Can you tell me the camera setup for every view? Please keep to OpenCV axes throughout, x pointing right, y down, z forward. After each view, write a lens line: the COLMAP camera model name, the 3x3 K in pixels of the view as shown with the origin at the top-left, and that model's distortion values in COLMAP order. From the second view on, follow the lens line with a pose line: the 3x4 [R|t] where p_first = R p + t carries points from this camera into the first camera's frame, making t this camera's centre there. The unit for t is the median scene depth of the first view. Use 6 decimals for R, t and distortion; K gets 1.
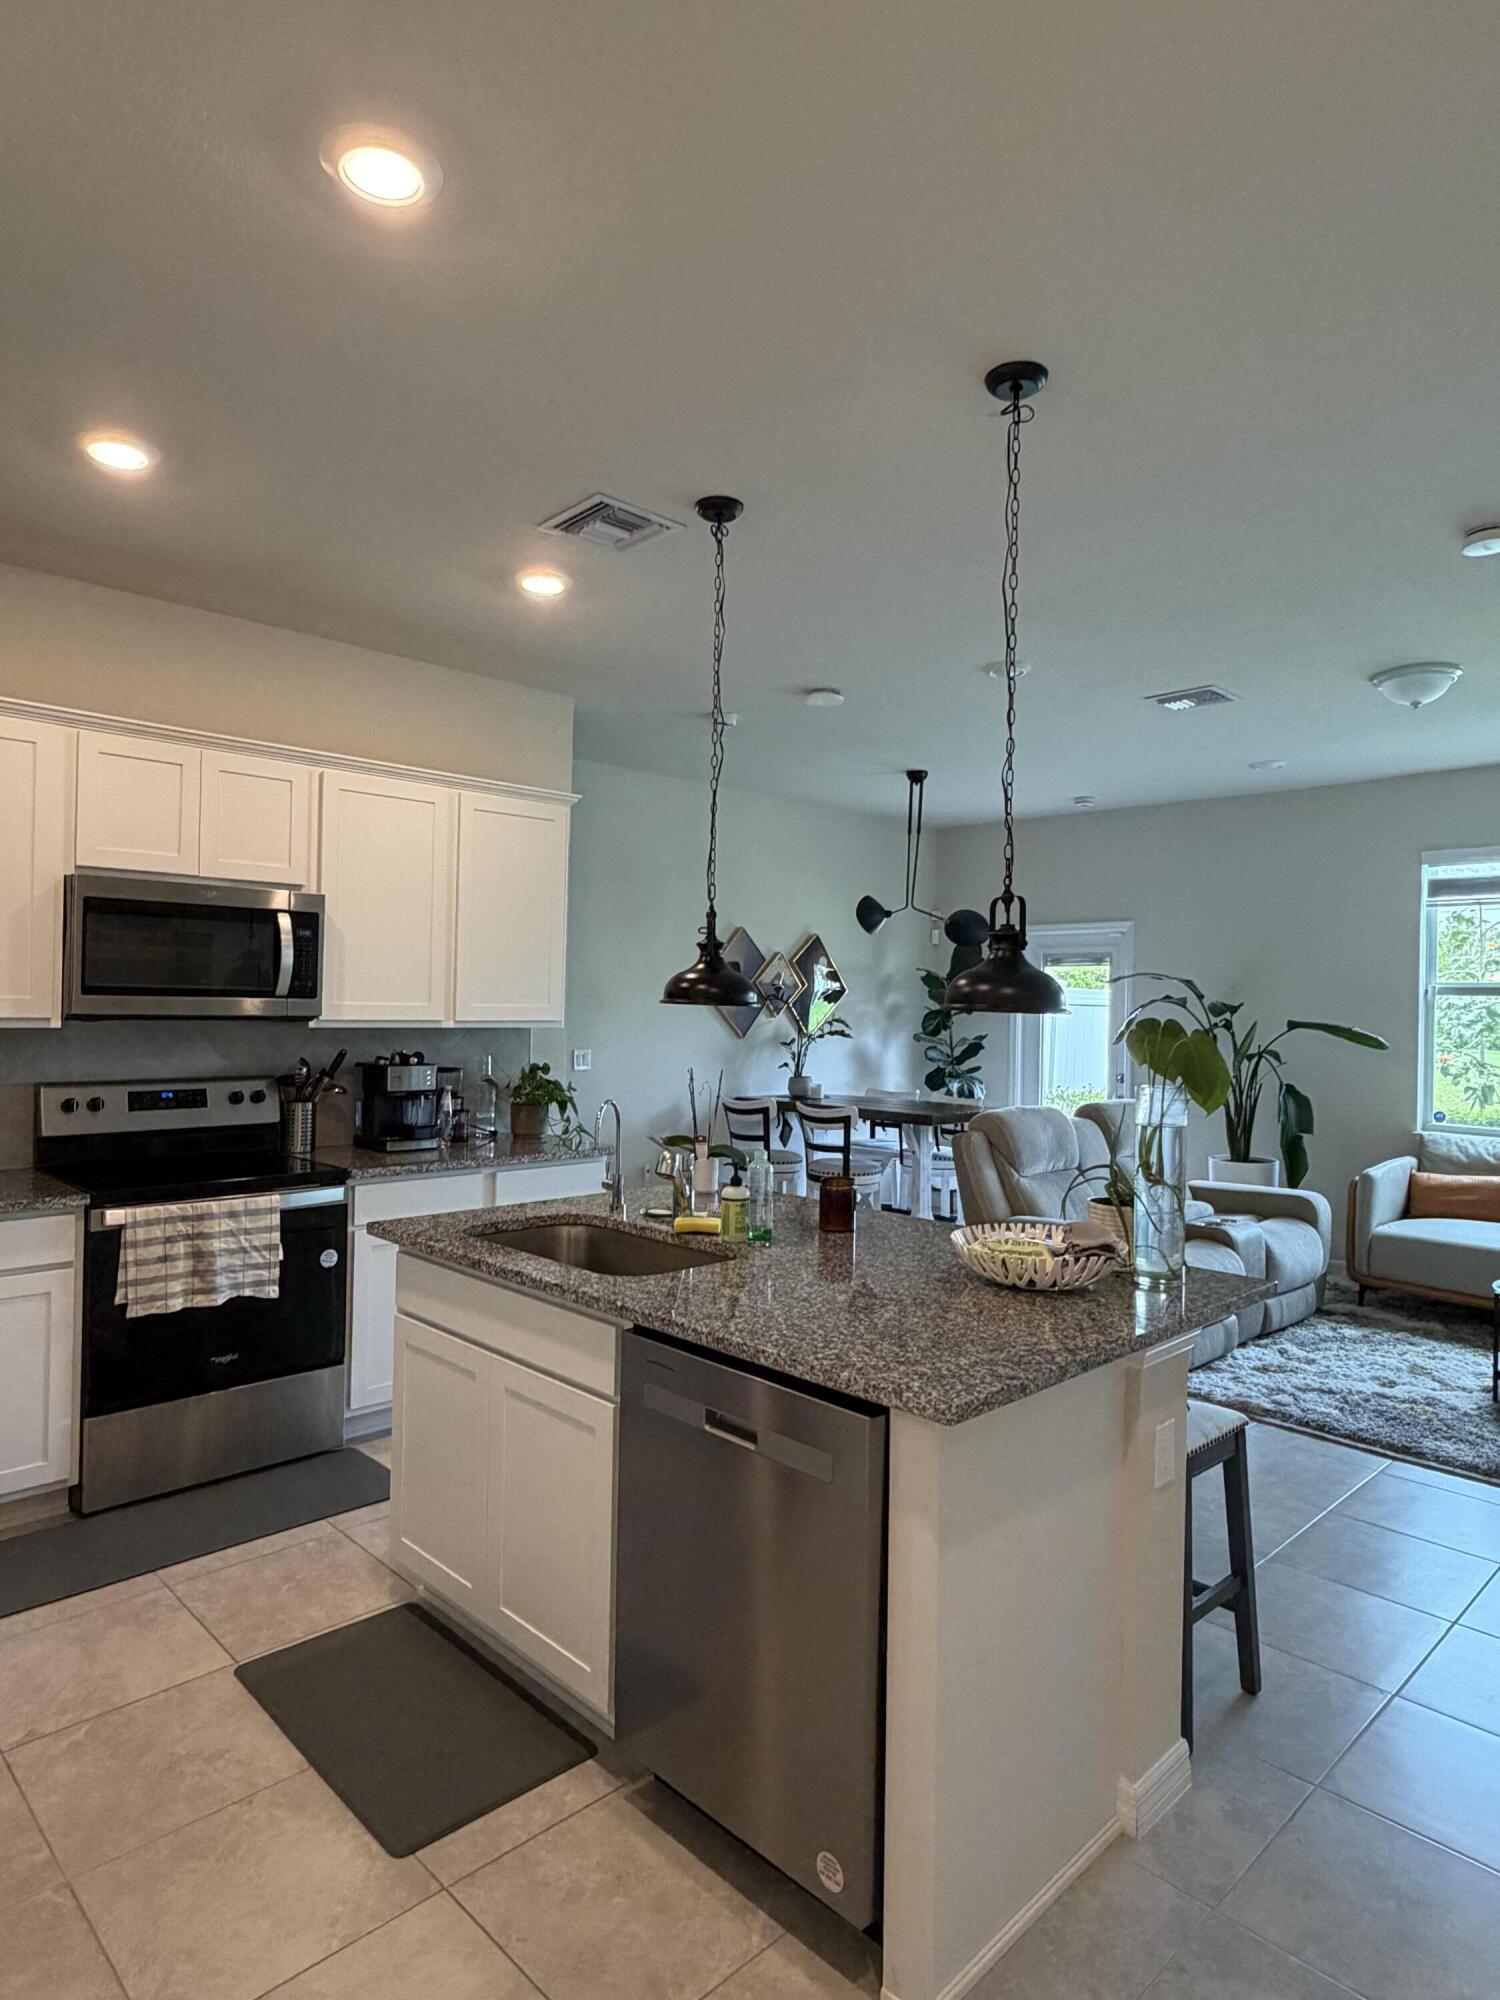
lens RADIAL K [[1165.2, 0, 744.7], [0, 1165.2, 997.3], [0, 0, 1]] dist [-0.000090, 0.001936]
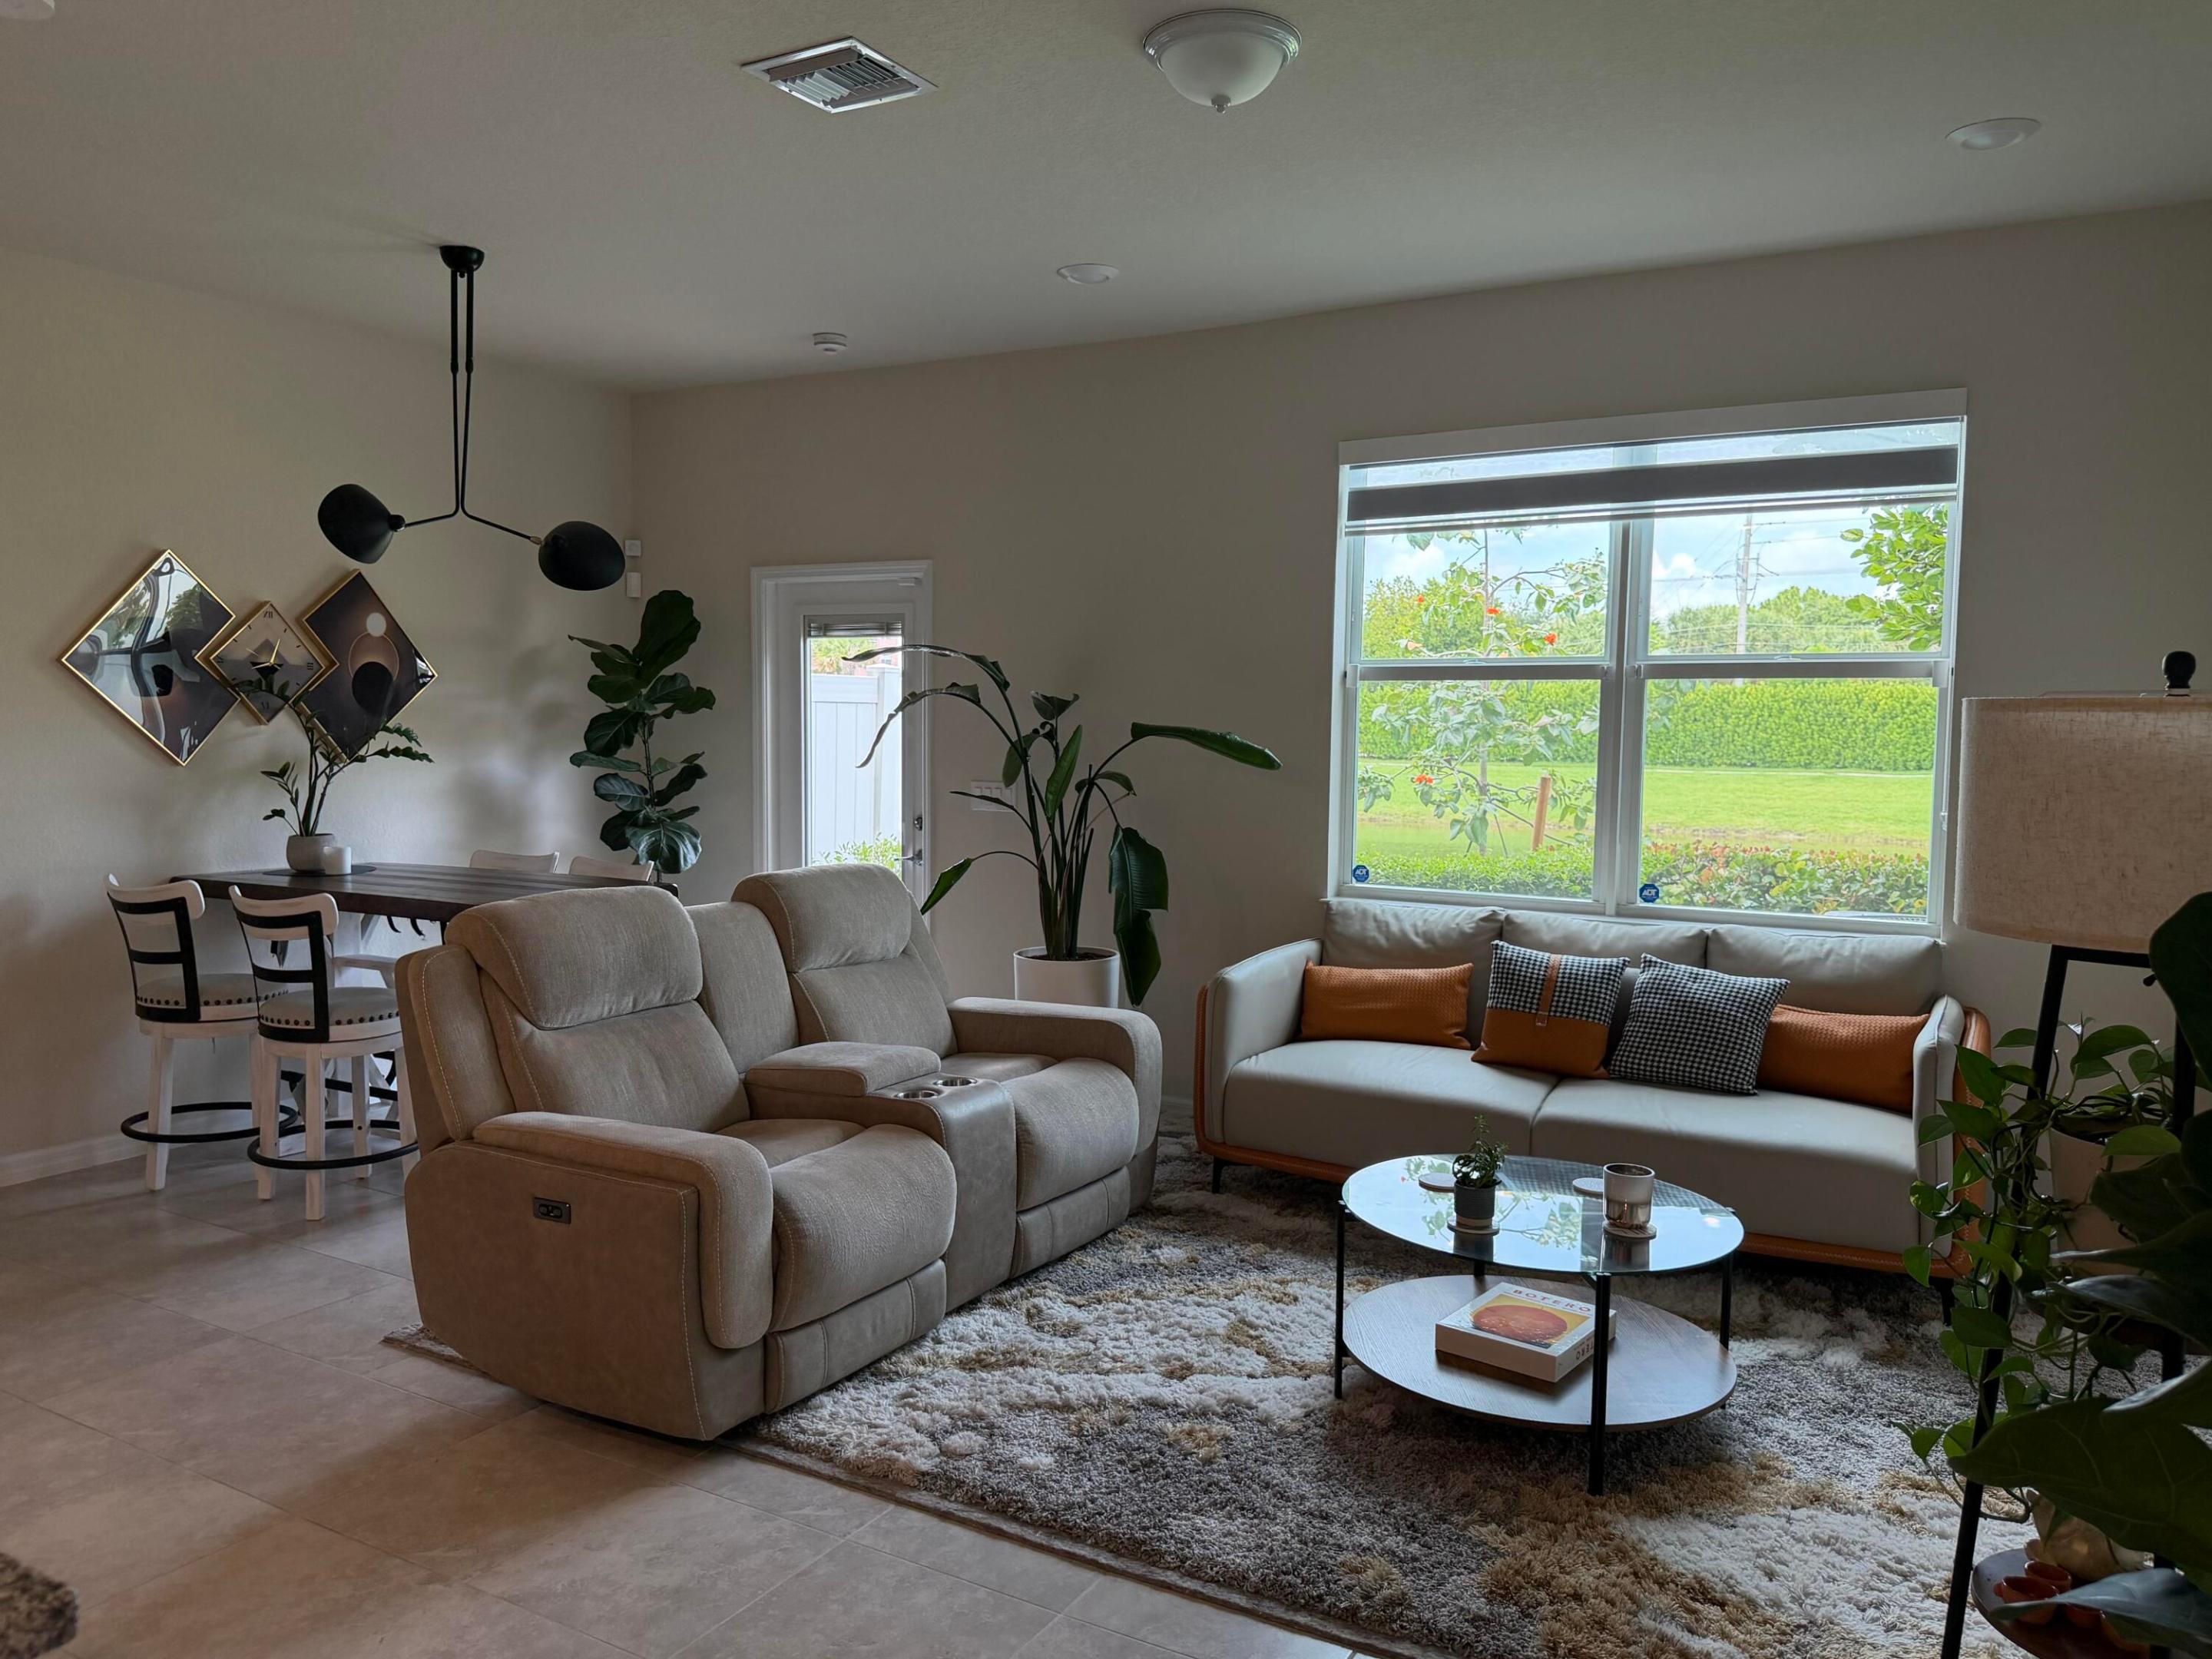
lens RADIAL K [[1587.7, 0, 1099.1], [0, 1587.7, 834.0], [0, 0, 1]] dist [0.139831, -0.253490]
pose [[0.962281, -0.026975, 0.270718, 0.271869], [0.004552, 0.996529, 0.083117, 0.010403], [-0.272020, -0.078749, 0.959064, 0.254481]]
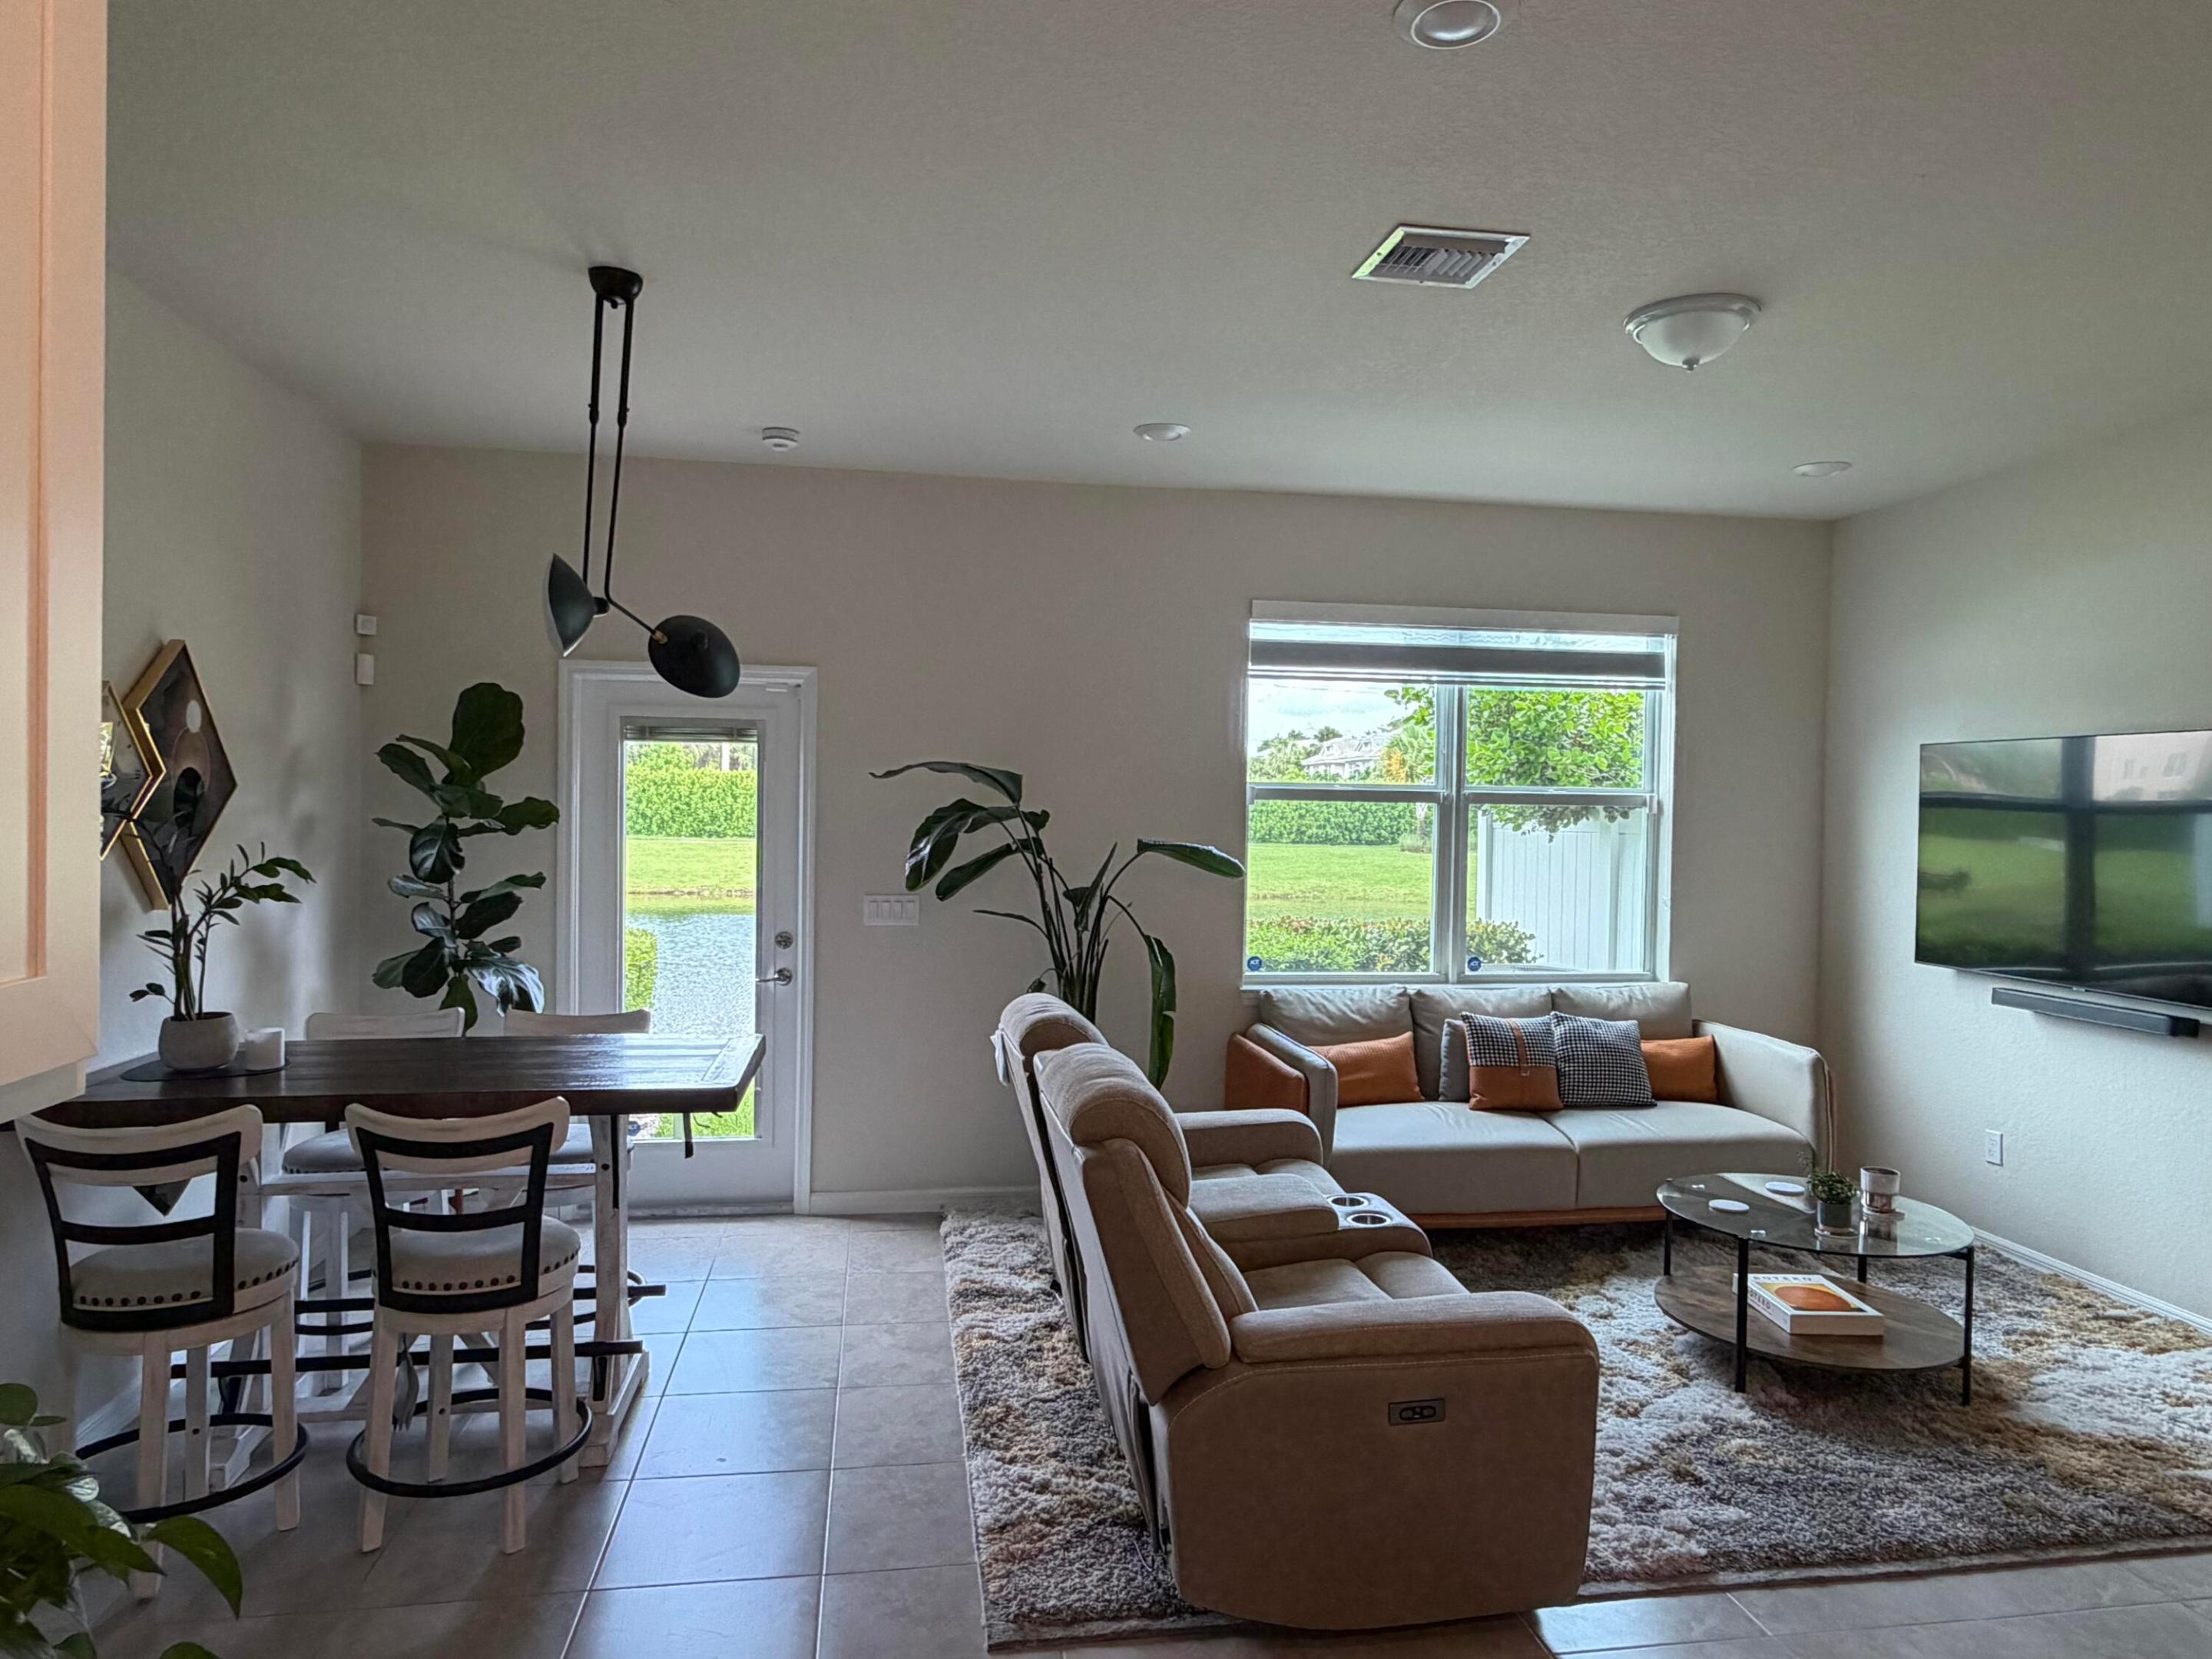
lens RADIAL K [[1368.8, 0, 1108.7], [0, 1368.8, 832.7], [0, 0, 1]] dist [-0.000329, 0.001178]
pose [[0.573680, -0.025325, 0.818688, -0.201114], [-0.009686, 0.999242, 0.037698, -0.015123], [-0.819022, -0.029557, 0.573000, 0.697665]]
